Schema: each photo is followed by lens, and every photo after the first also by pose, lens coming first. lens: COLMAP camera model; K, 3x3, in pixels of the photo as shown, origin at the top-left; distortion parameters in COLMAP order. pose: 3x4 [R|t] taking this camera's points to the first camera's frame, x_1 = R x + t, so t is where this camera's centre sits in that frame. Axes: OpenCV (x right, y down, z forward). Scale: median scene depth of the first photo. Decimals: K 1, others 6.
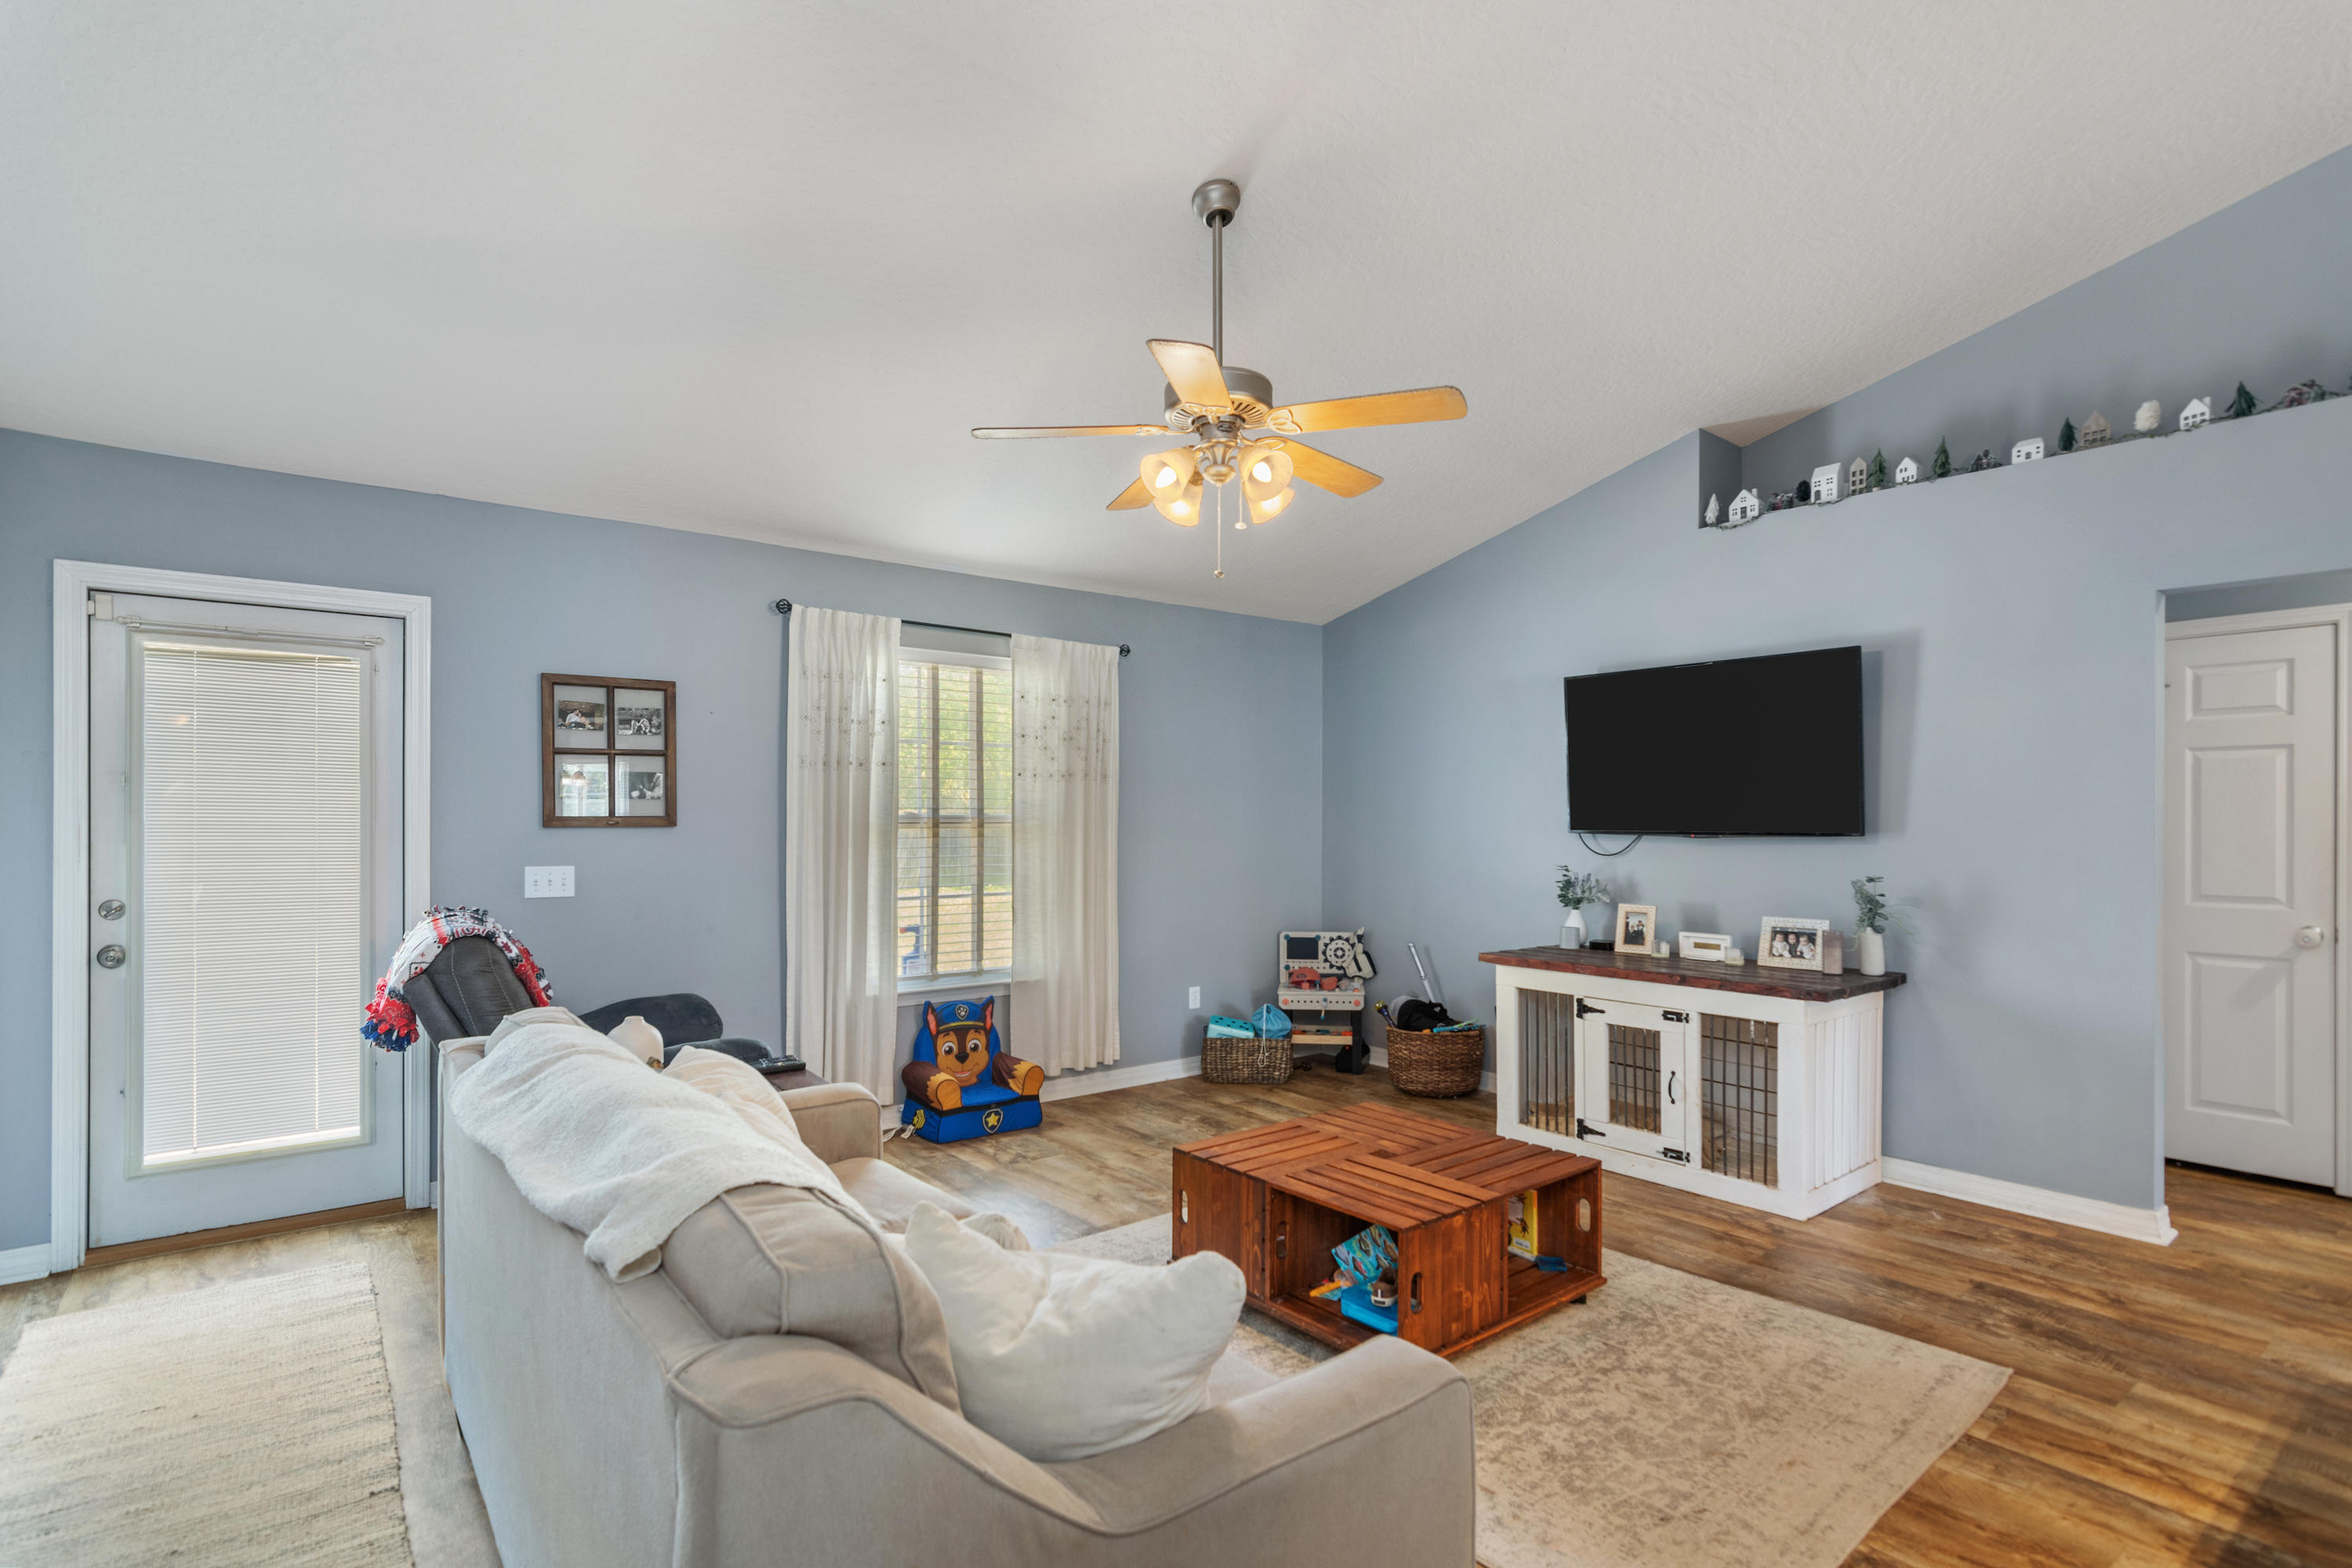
lens RADIAL K [[1144.1, 0, 1167.4], [0, 1144.1, 814.7], [0, 0, 1]] dist [0.000988, 0.000125]
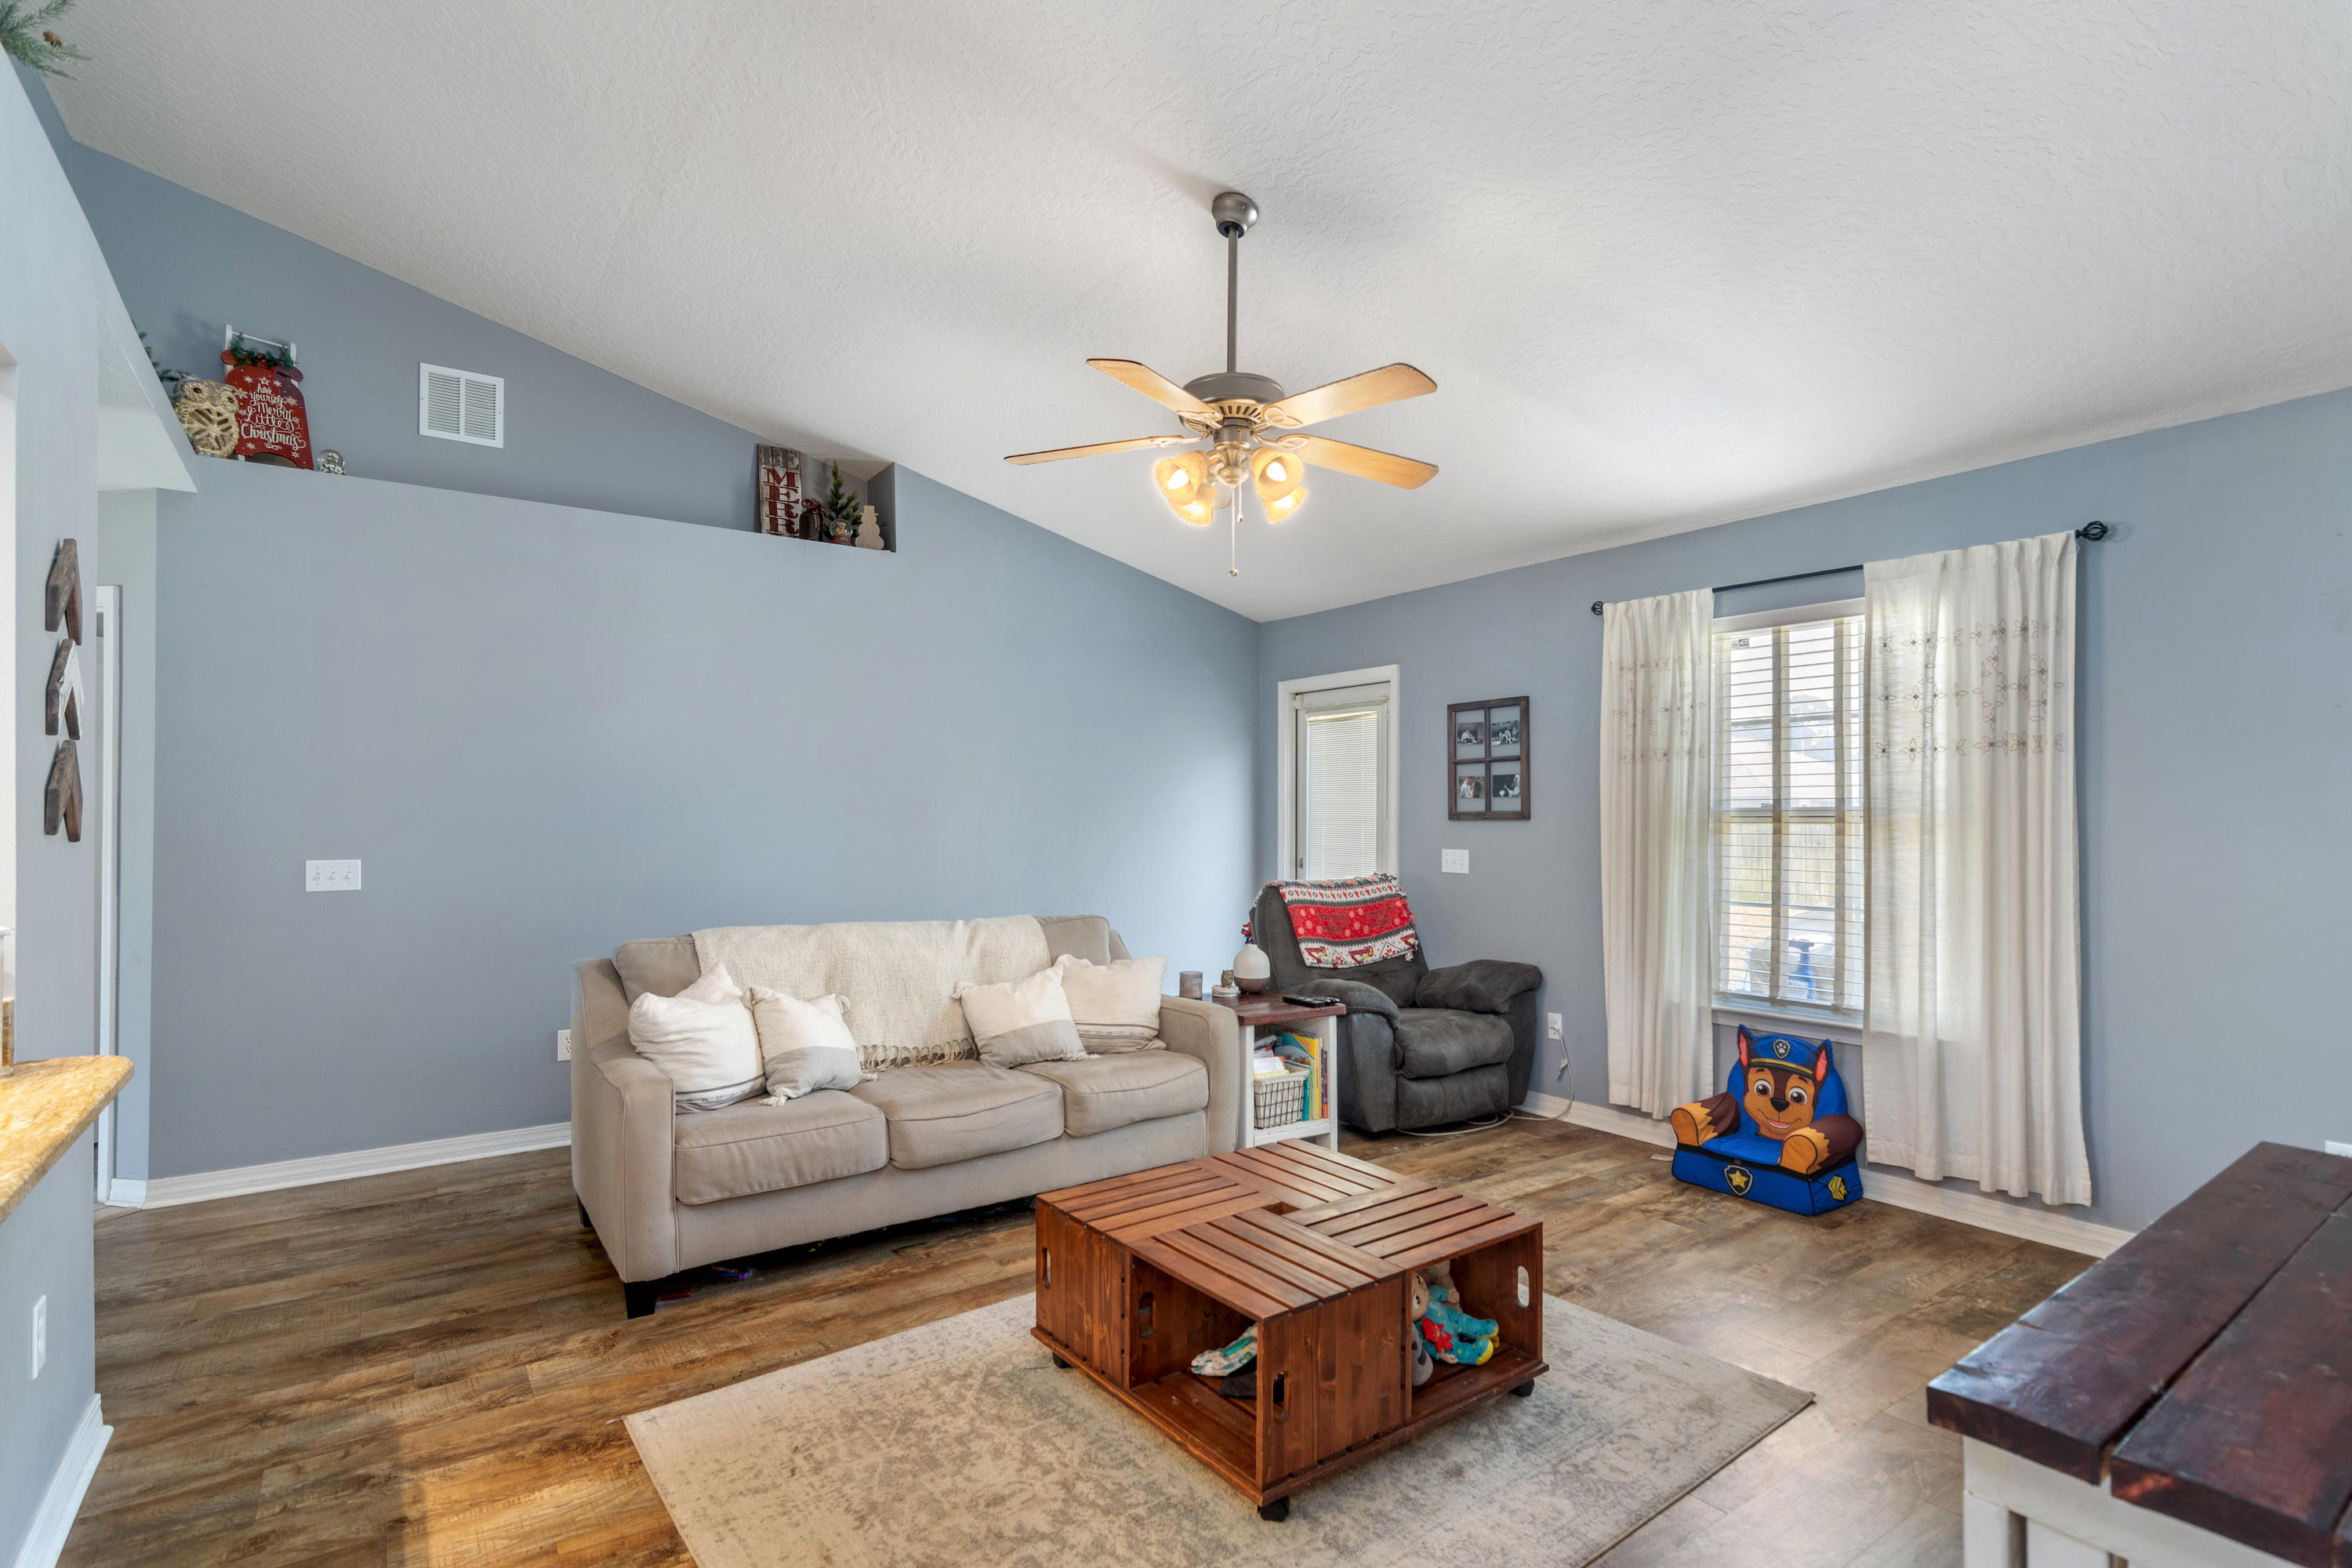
lens RADIAL K [[1082.5, 0, 1138.8], [0, 1082.5, 806.9], [0, 0, 1]] dist [-0.001948, -0.000130]
pose [[-0.039132, -0.011421, -0.999169, 0.657490], [0.004757, 0.999921, -0.011616, 0.007659], [0.999223, -0.005208, -0.039074, 0.618197]]
